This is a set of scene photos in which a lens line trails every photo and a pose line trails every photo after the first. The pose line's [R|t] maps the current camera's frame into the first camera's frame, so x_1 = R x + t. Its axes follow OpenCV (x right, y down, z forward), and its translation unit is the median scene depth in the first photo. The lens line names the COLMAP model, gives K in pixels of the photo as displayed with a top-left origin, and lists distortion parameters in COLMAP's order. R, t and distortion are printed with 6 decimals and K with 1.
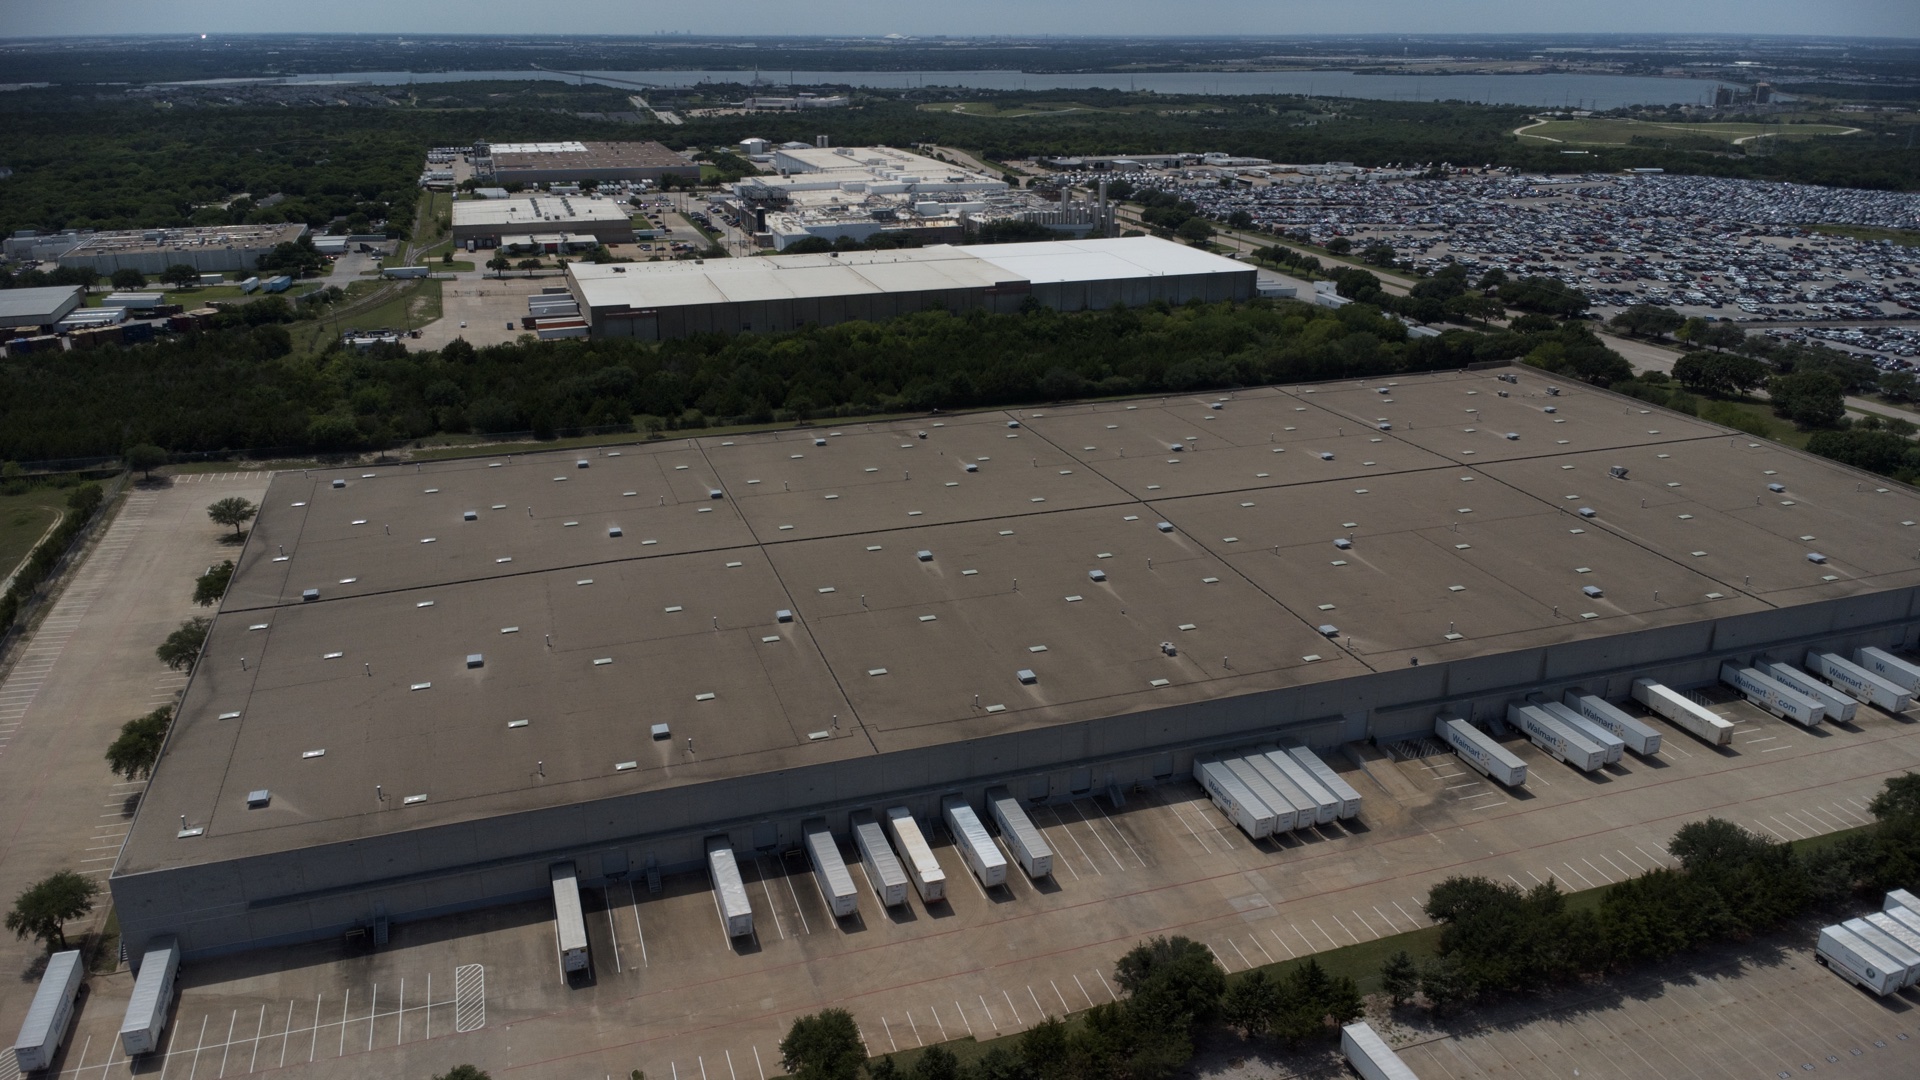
lens RADIAL K [[1382.4, 0, 960.0], [0, 1382.4, 540.0], [0, 0, 1]] dist [0.038682, -0.050984]
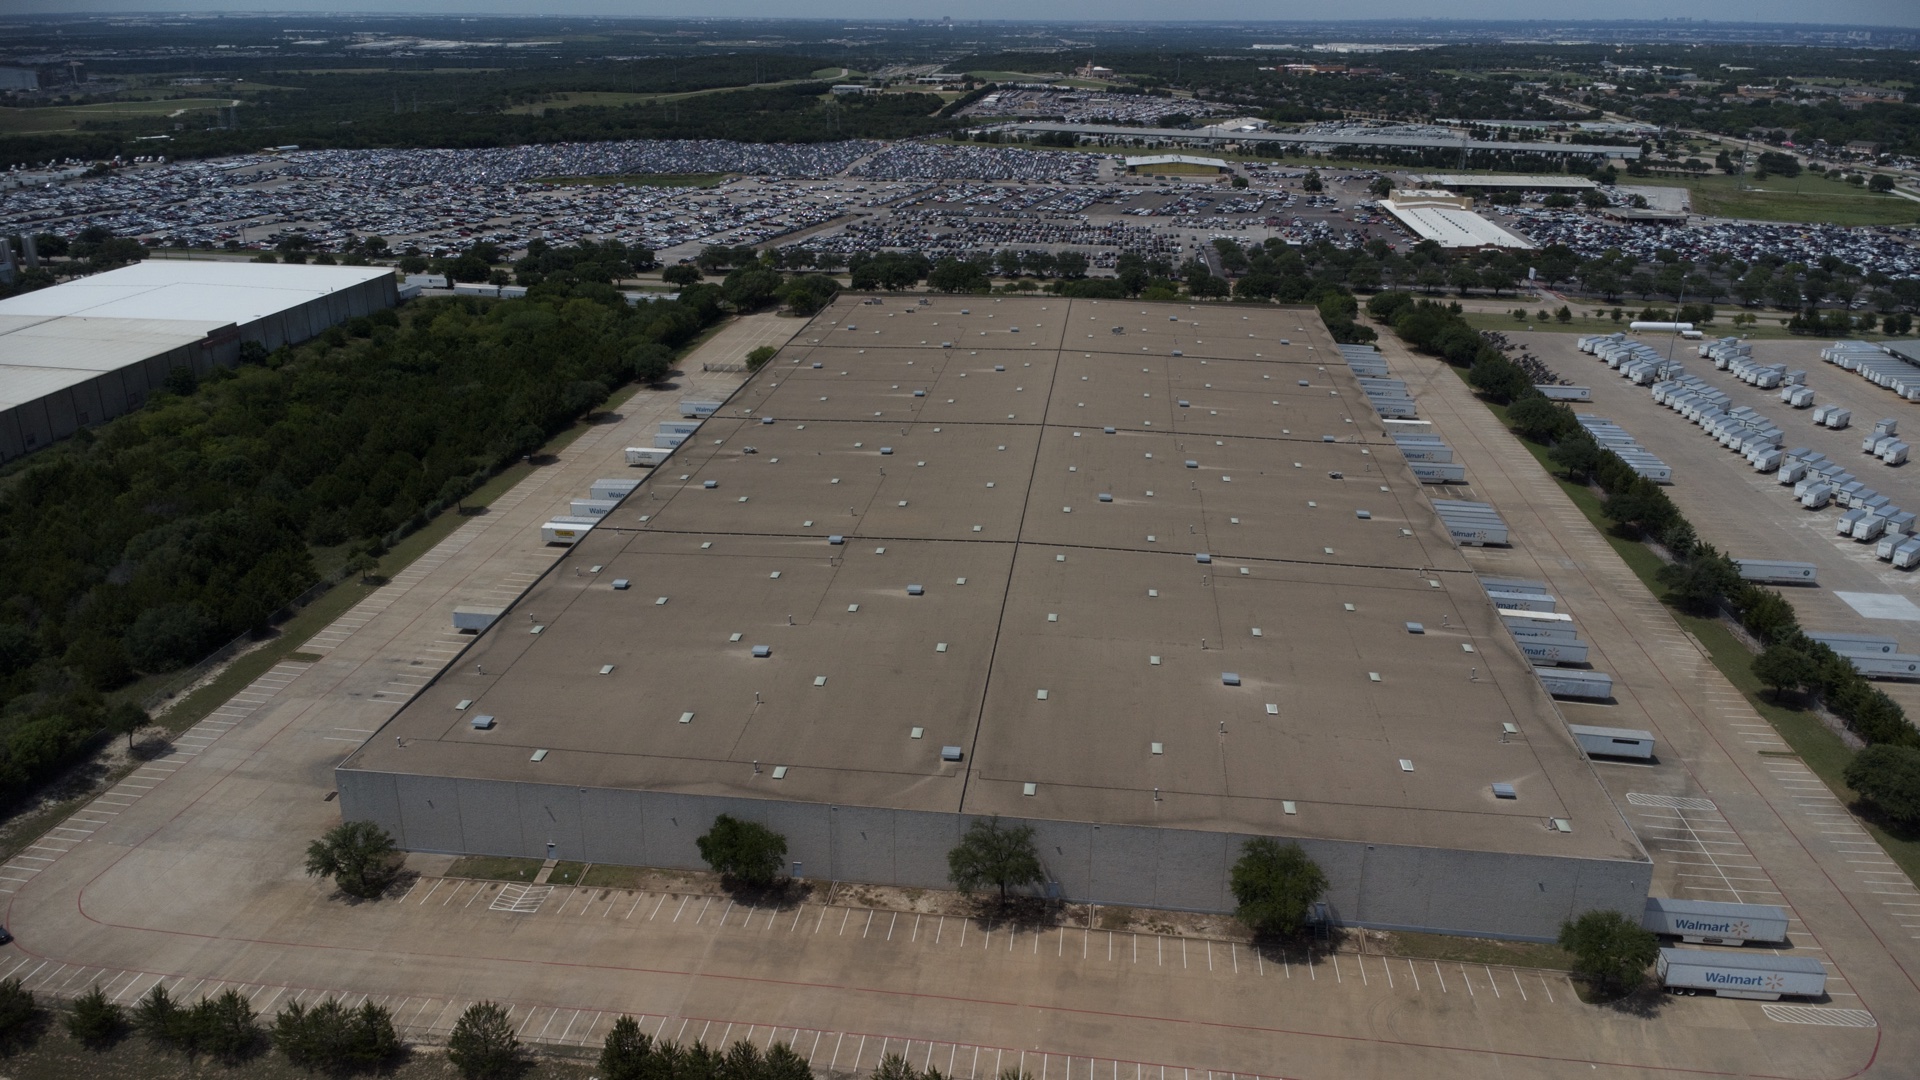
lens RADIAL K [[1382.4, 0, 960.0], [0, 1382.4, 540.0], [0, 0, 1]] dist [0.038682, -0.050984]
pose [[0.430498, -0.318348, 0.844586, -0.697707], [0.306601, 0.931672, 0.194893, -0.142120], [-0.848921, 0.175050, 0.498689, 0.382759]]
